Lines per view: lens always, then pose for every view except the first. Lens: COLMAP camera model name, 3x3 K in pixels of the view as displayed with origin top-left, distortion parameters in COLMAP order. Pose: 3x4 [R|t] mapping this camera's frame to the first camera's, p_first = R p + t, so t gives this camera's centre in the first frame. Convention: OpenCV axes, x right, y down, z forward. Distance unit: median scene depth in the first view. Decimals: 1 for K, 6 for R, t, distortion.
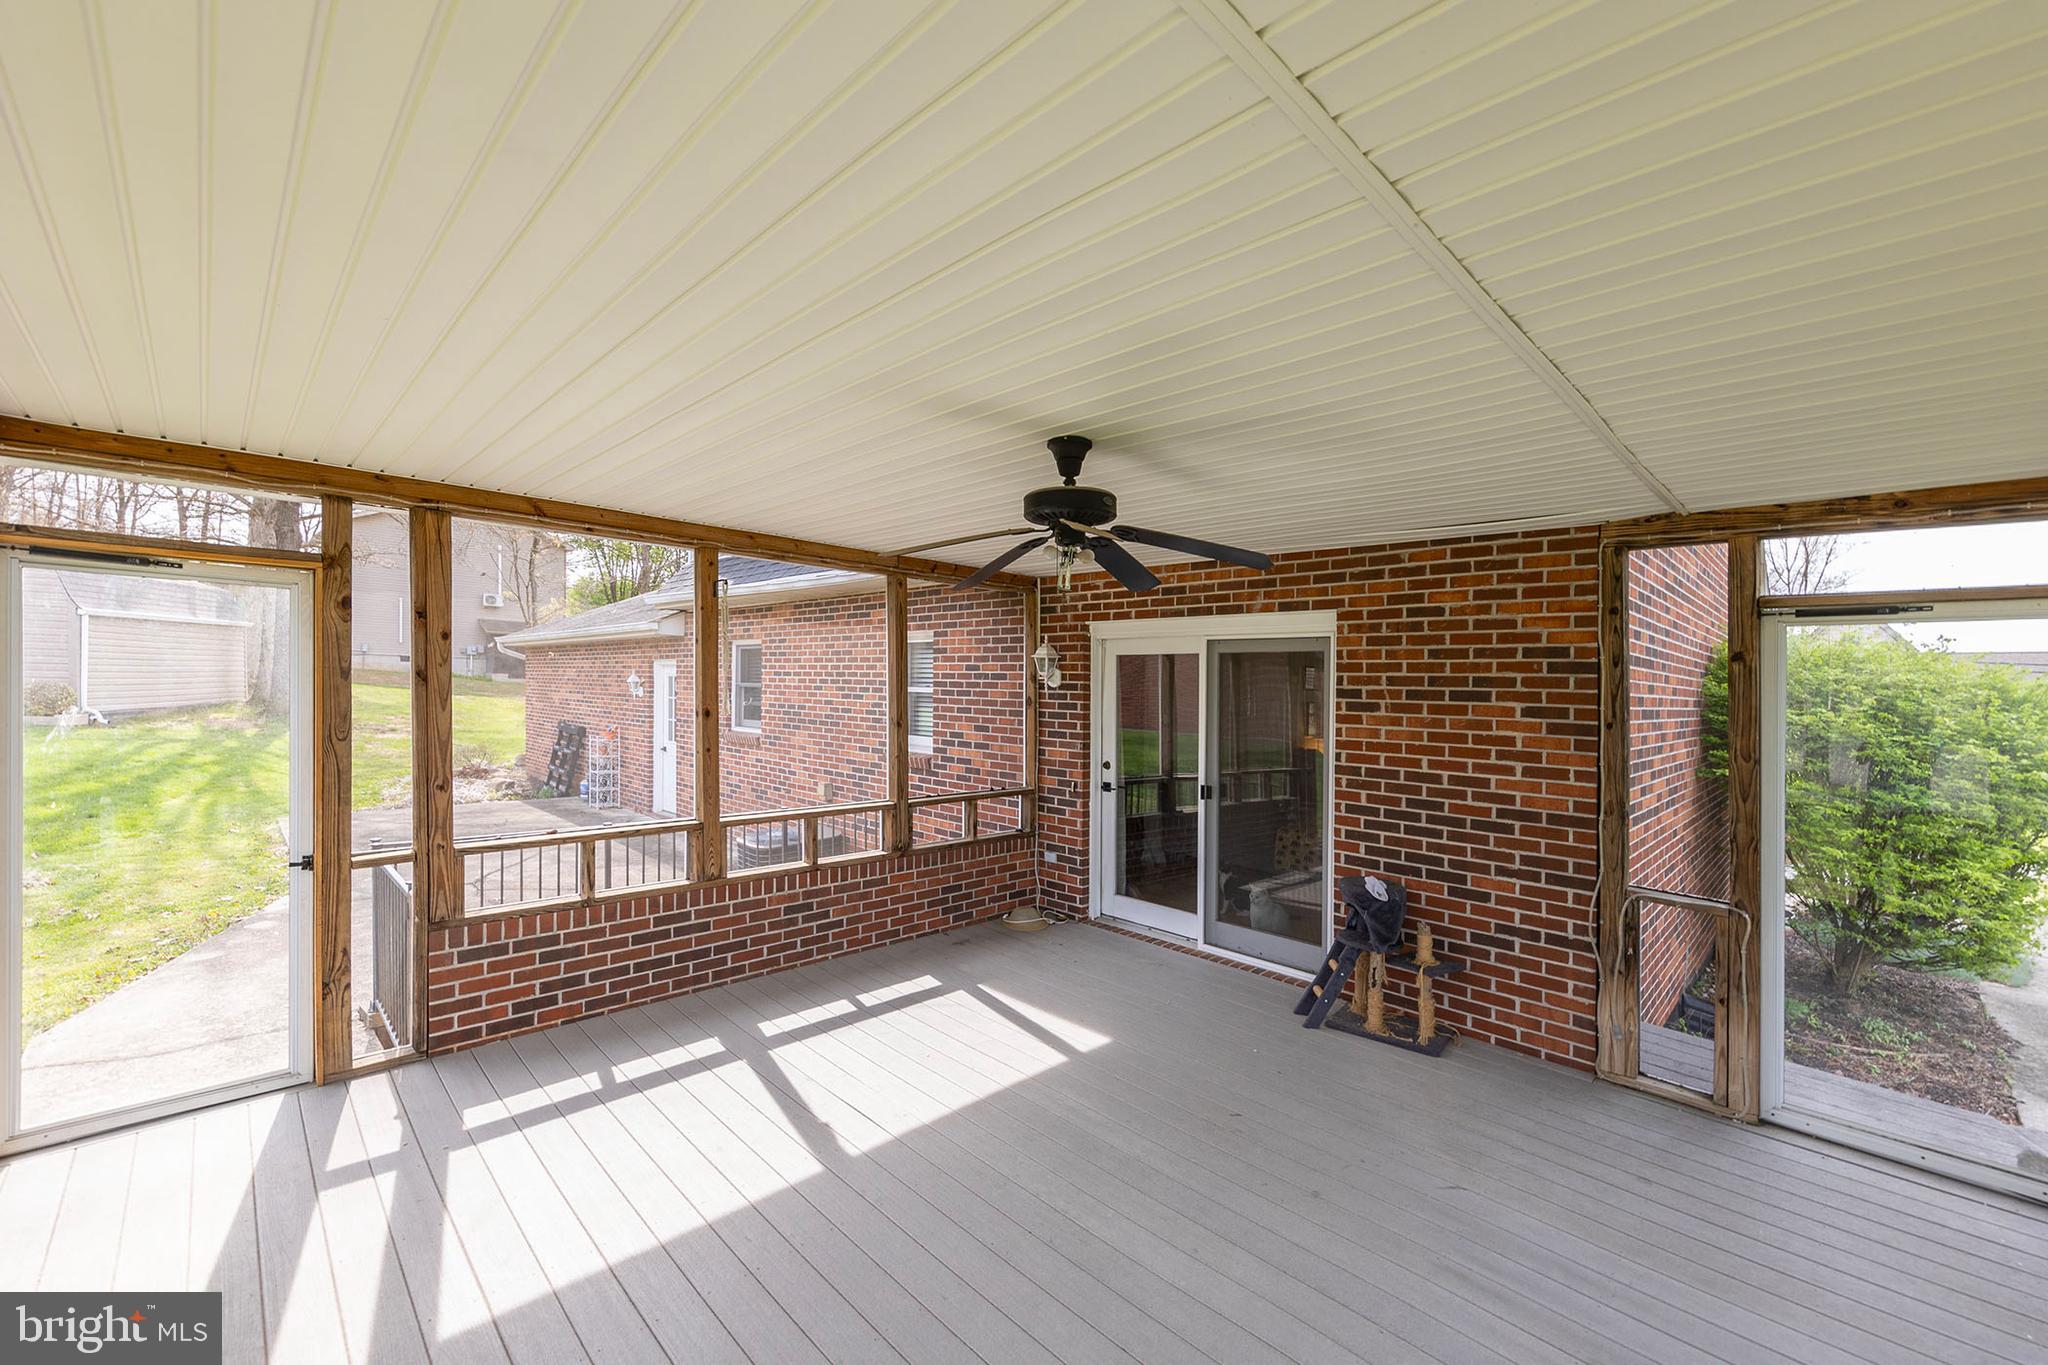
lens RADIAL K [[812.8, 0, 1017.3], [0, 812.8, 689.8], [0, 0, 1]] dist [0.001028, -0.000555]
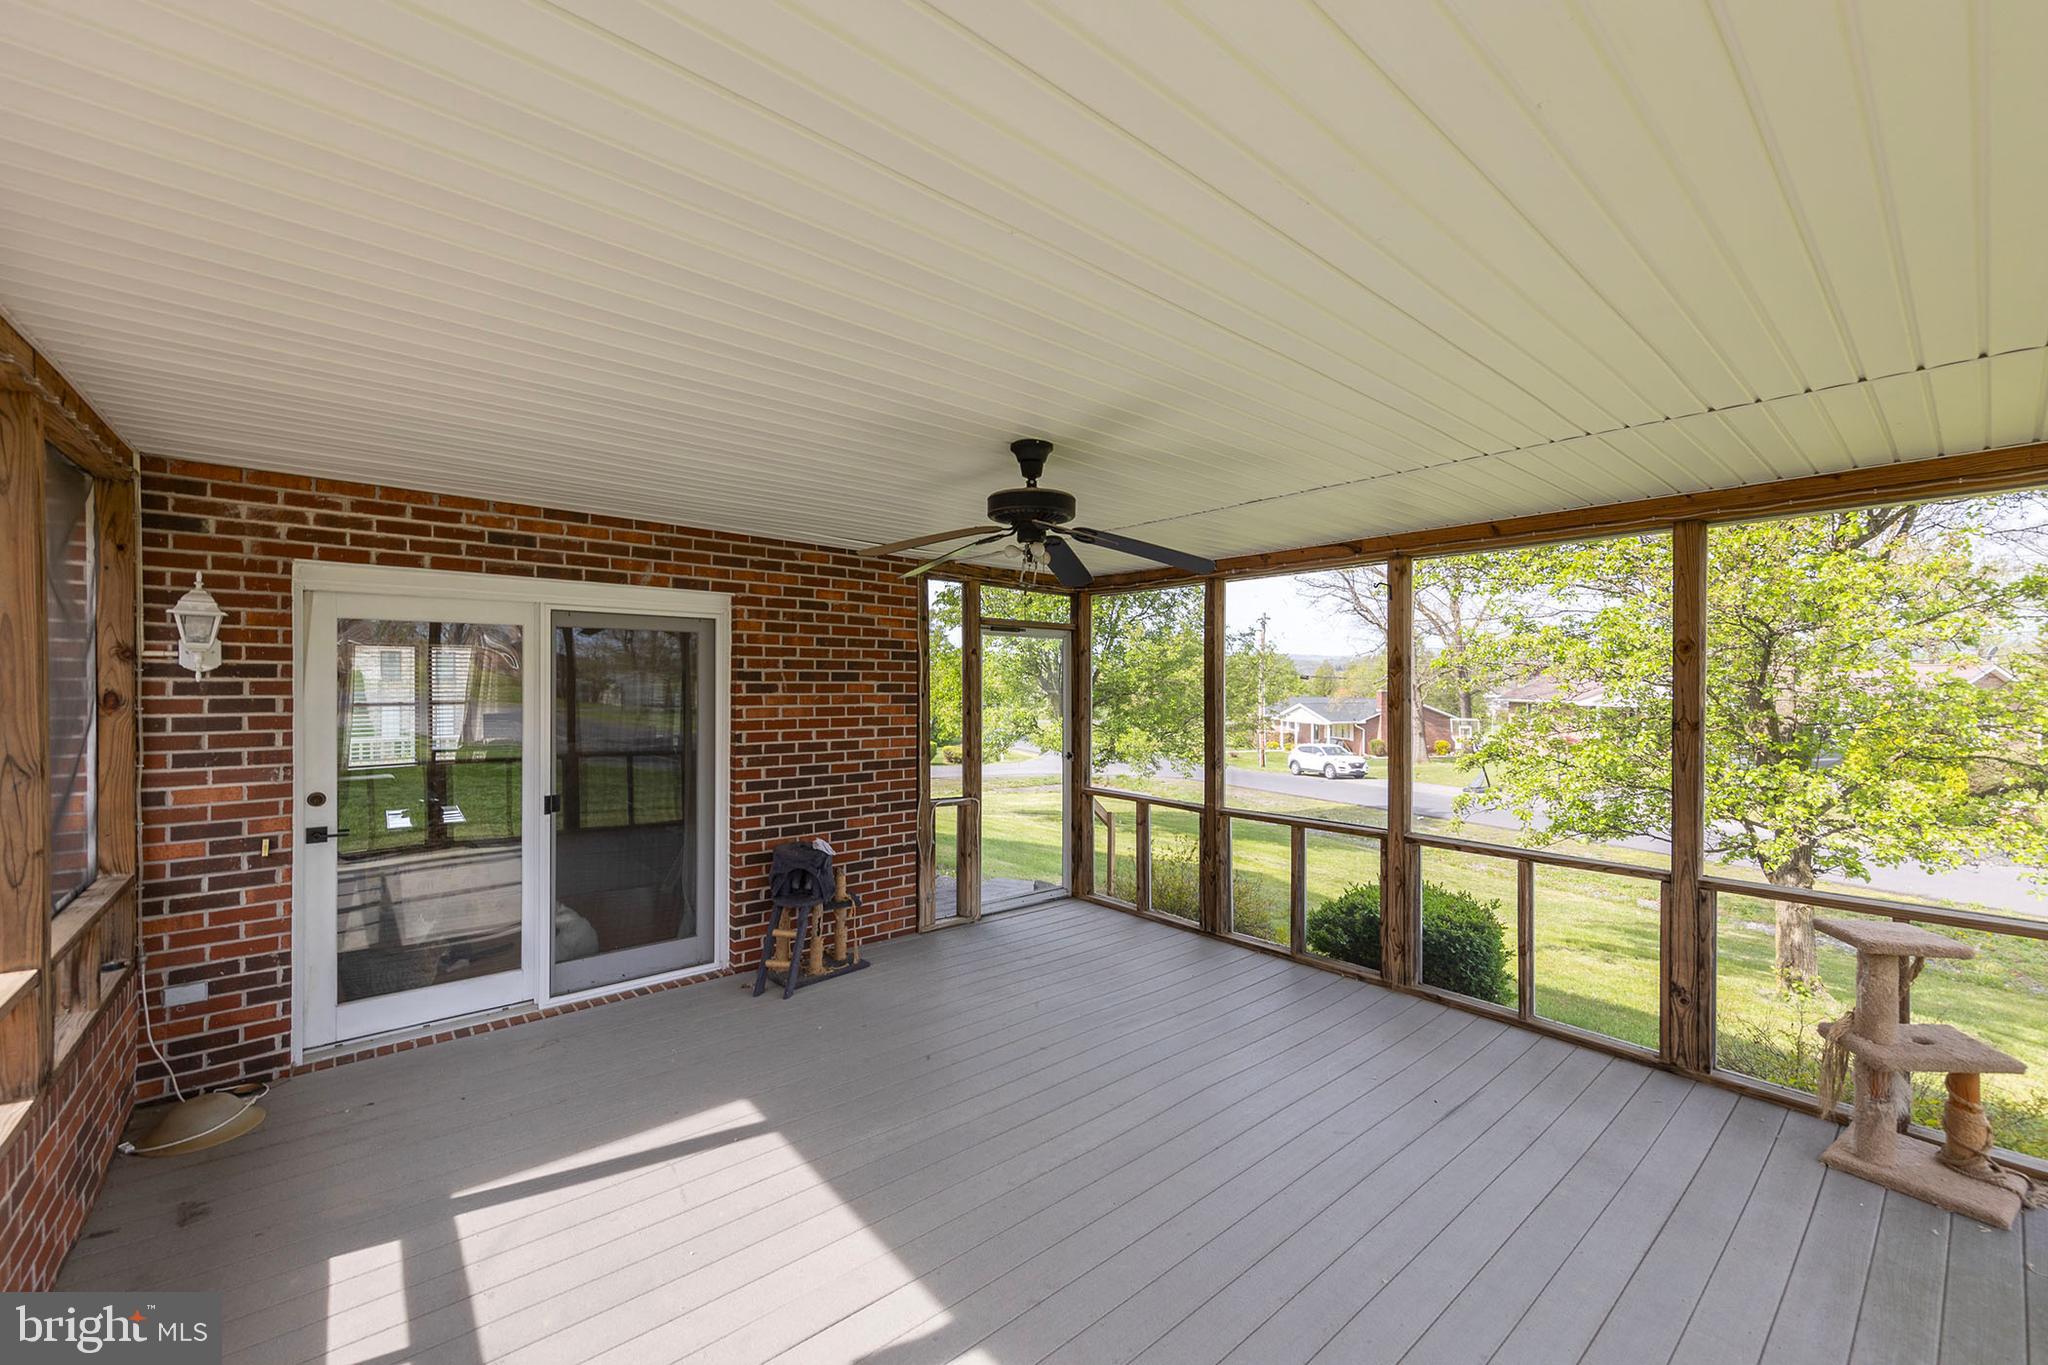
lens RADIAL K [[812.8, 0, 1019.4], [0, 812.8, 667.1], [0, 0, 1]] dist [0.001028, -0.000555]
pose [[0.073687, -0.005558, 0.997266, -0.612600], [-0.001413, 0.999983, 0.005677, -0.013296], [-0.997280, -0.001828, 0.073678, 0.586404]]
